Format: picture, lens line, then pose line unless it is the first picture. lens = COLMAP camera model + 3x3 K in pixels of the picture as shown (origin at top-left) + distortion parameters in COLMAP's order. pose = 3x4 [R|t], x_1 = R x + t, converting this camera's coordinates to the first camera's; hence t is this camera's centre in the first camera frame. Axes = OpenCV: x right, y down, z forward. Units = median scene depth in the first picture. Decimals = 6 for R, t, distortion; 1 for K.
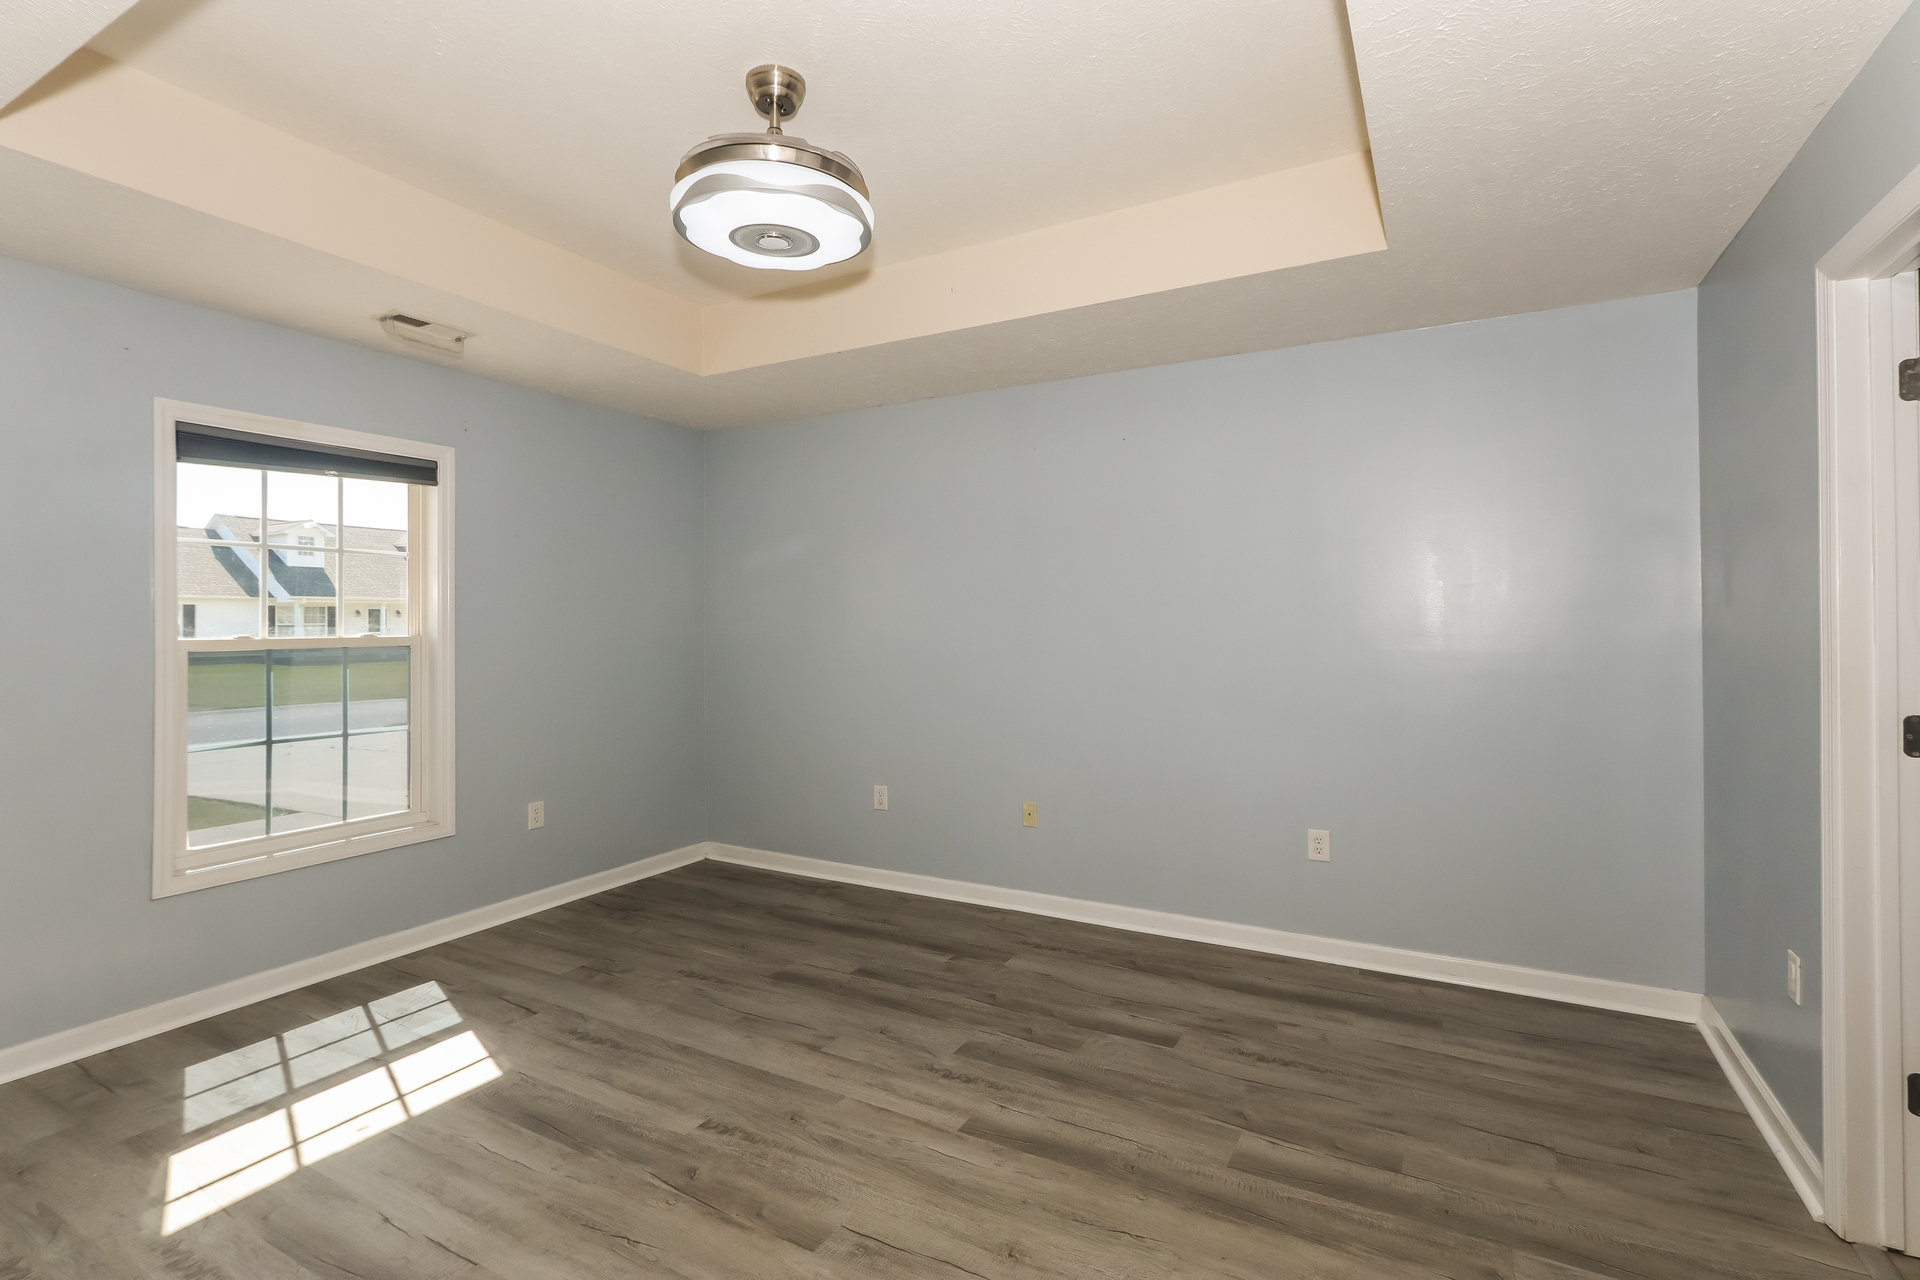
lens RADIAL K [[882.2, 0, 944.9], [0, 882.2, 622.9], [0, 0, 1]] dist [-0.019780, 0.005290]
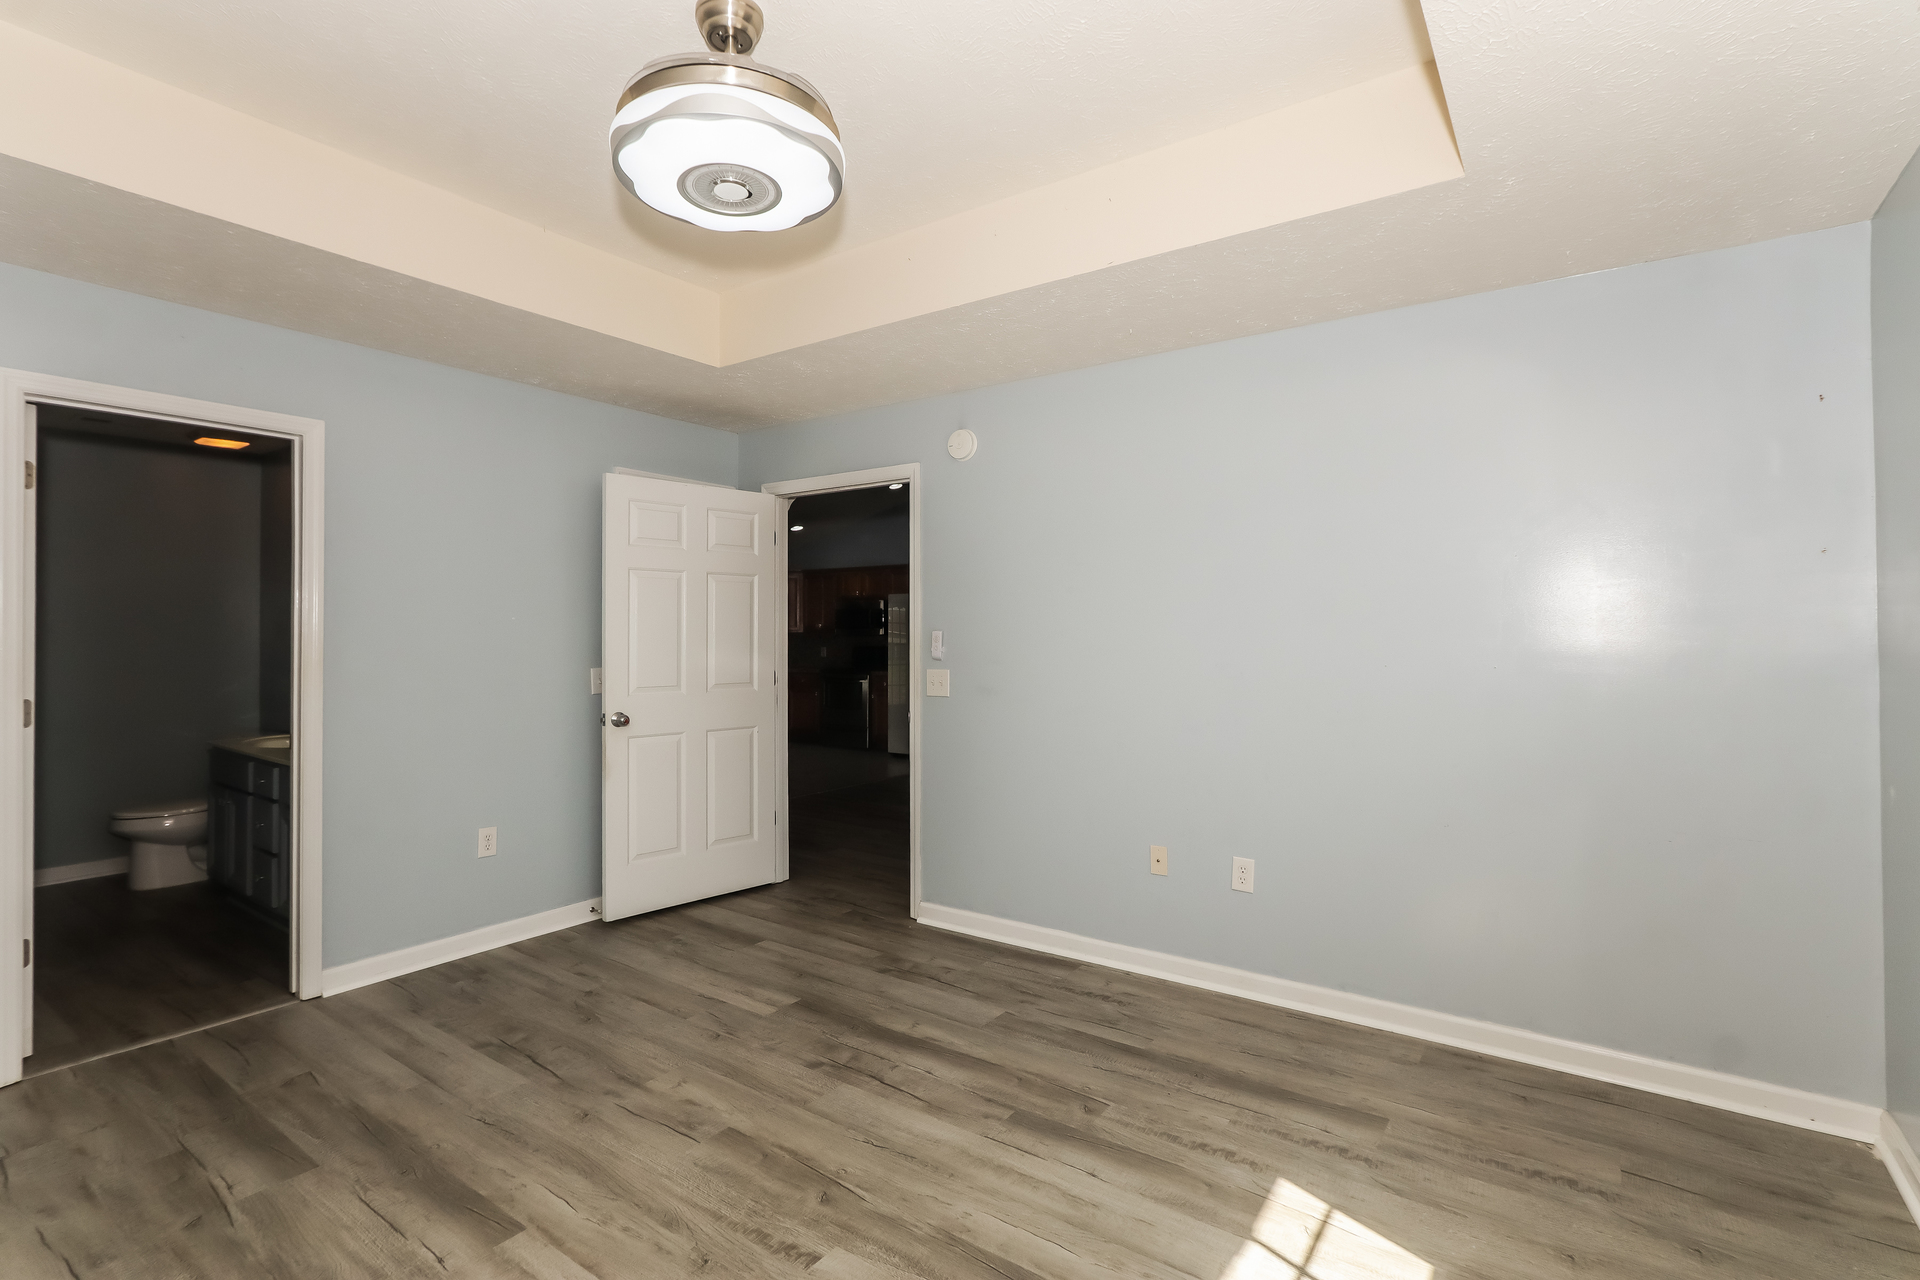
lens RADIAL K [[882.2, 0, 944.9], [0, 882.2, 622.9], [0, 0, 1]] dist [-0.019780, 0.005290]
pose [[-0.994185, 0.005817, 0.107525, -0.526523], [0.003973, 0.999841, -0.017356, -0.000298], [-0.107609, -0.016828, -0.994051, 1.951994]]
